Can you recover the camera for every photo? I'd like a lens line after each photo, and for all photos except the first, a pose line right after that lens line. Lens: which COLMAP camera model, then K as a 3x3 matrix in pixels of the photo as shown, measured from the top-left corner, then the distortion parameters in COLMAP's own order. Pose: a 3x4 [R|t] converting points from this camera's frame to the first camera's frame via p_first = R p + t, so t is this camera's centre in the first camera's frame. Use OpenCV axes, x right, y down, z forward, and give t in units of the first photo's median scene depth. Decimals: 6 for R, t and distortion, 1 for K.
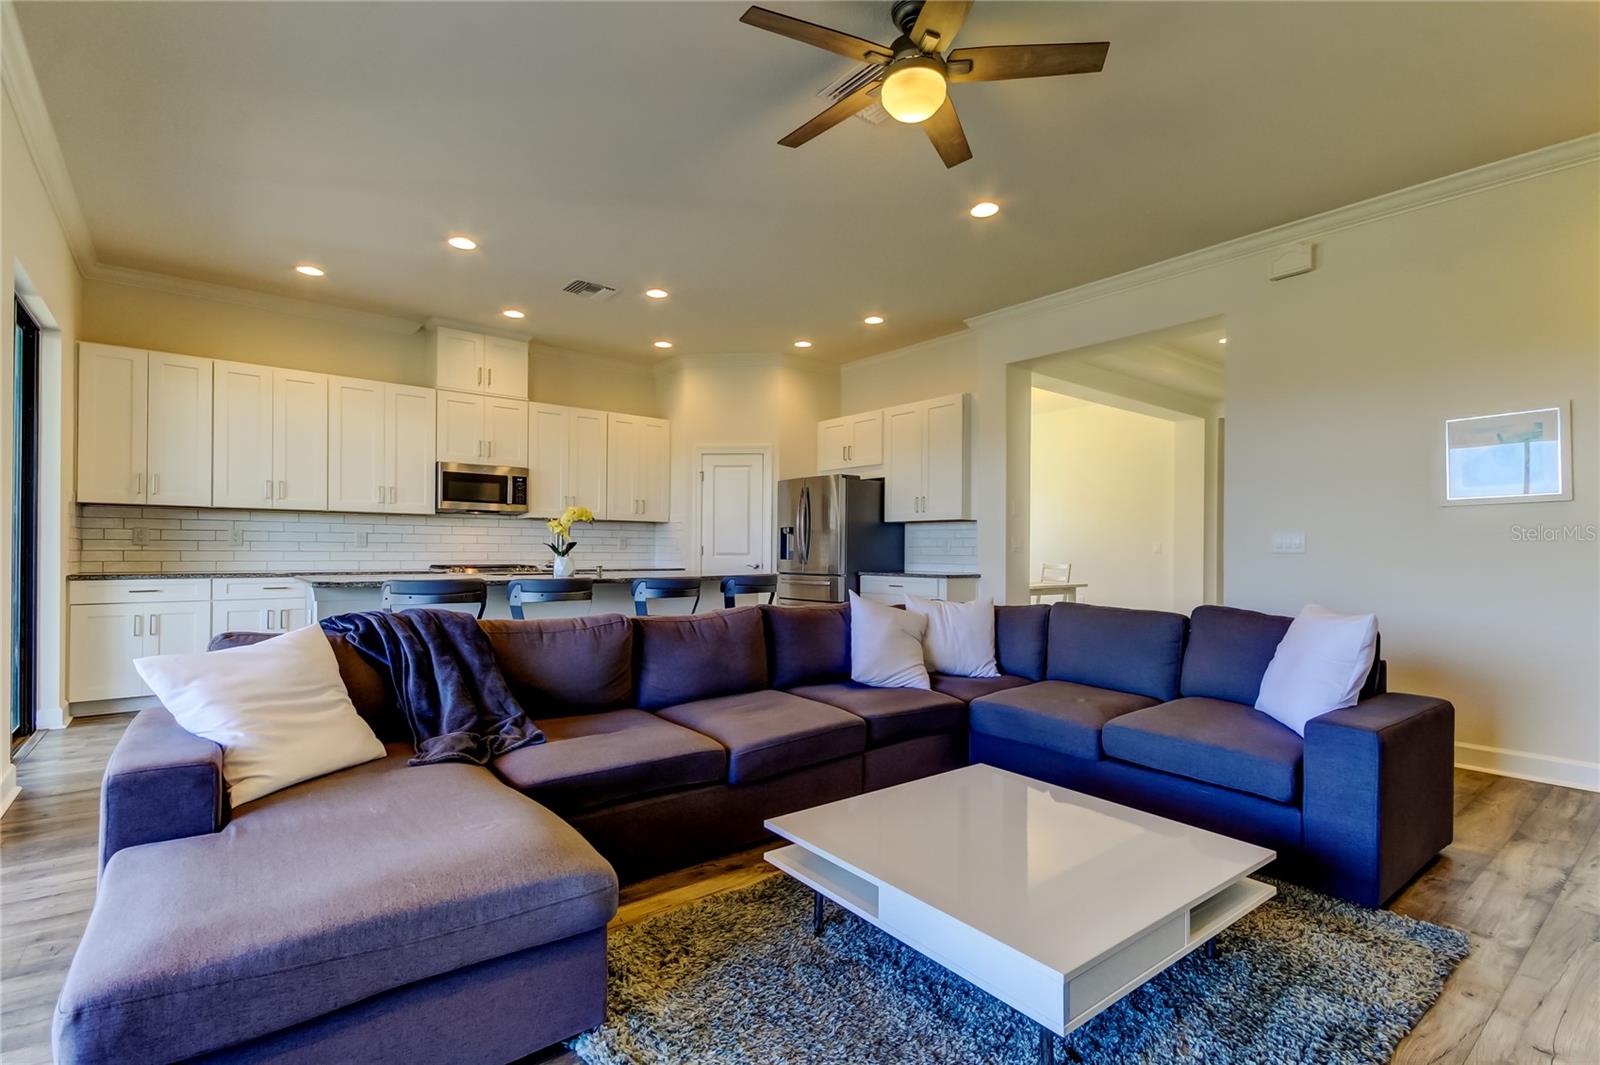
lens RADIAL K [[752.0, 0, 799.9], [0, 752.0, 549.3], [0, 0, 1]] dist [0.019155, -0.005963]
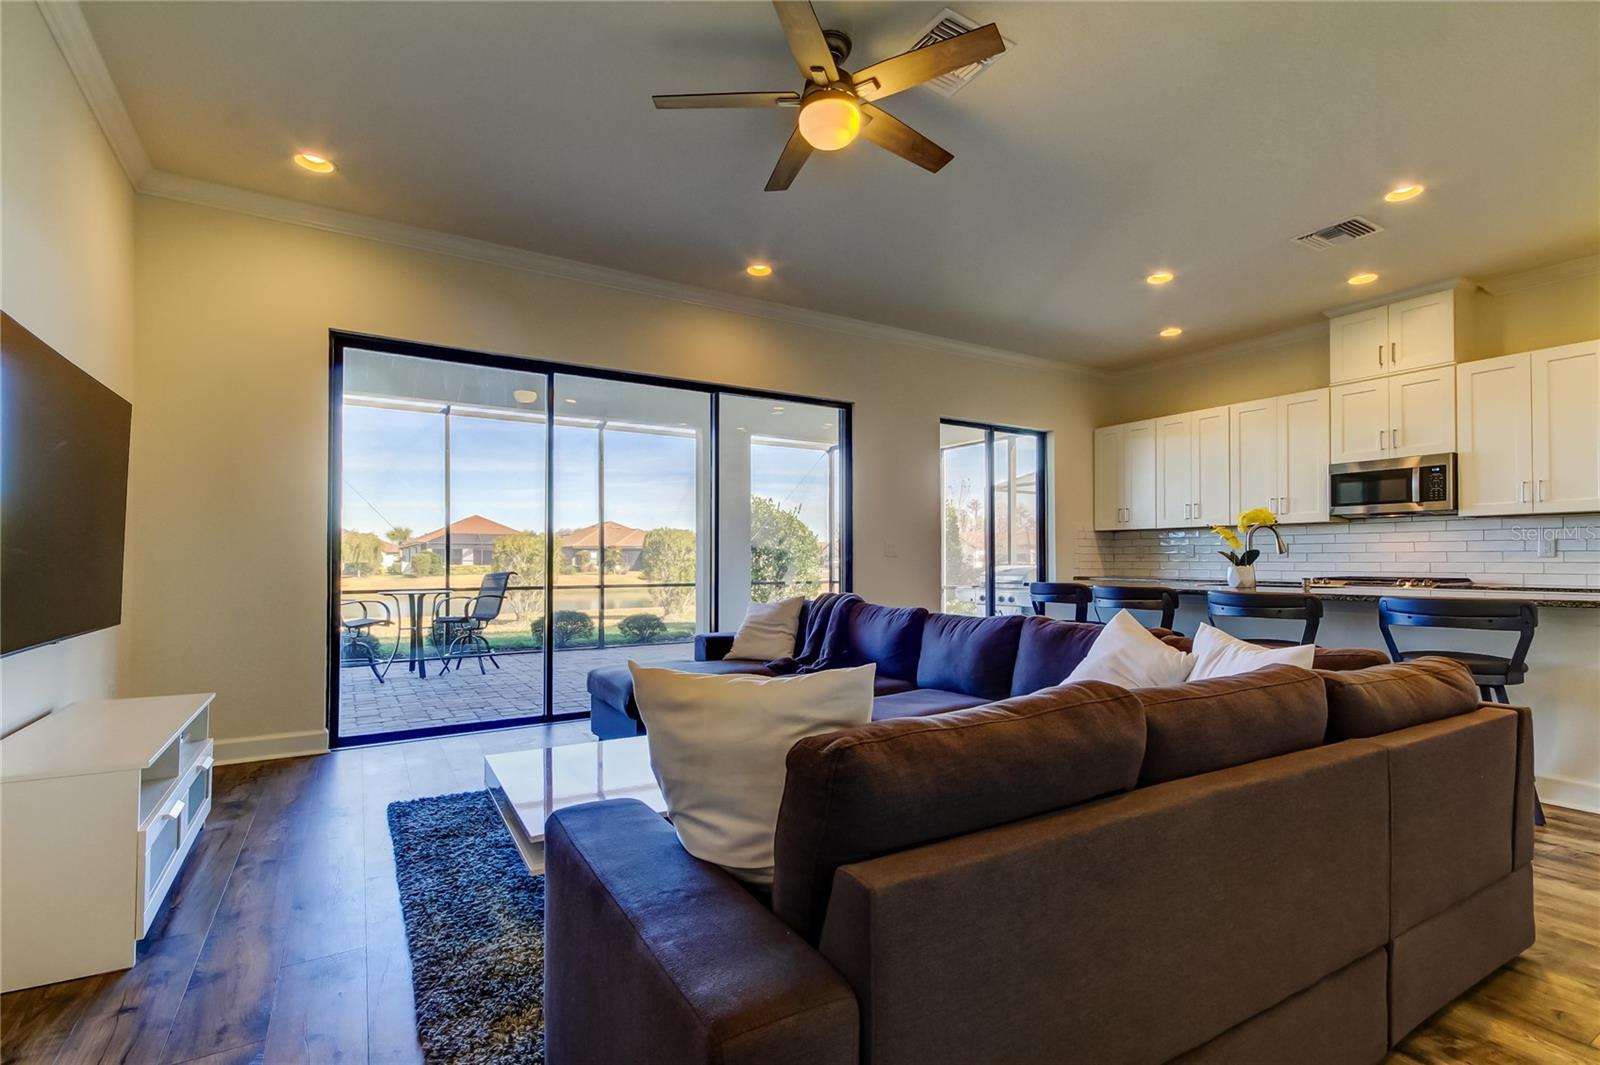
lens RADIAL K [[752.0, 0, 777.6], [0, 752.0, 545.0], [0, 0, 1]] dist [0.019155, -0.005963]
pose [[-0.149542, -0.027277, -0.988379, 0.517898], [0.005518, 0.999581, -0.028421, 0.004829], [0.988740, -0.009704, -0.149329, 0.449553]]
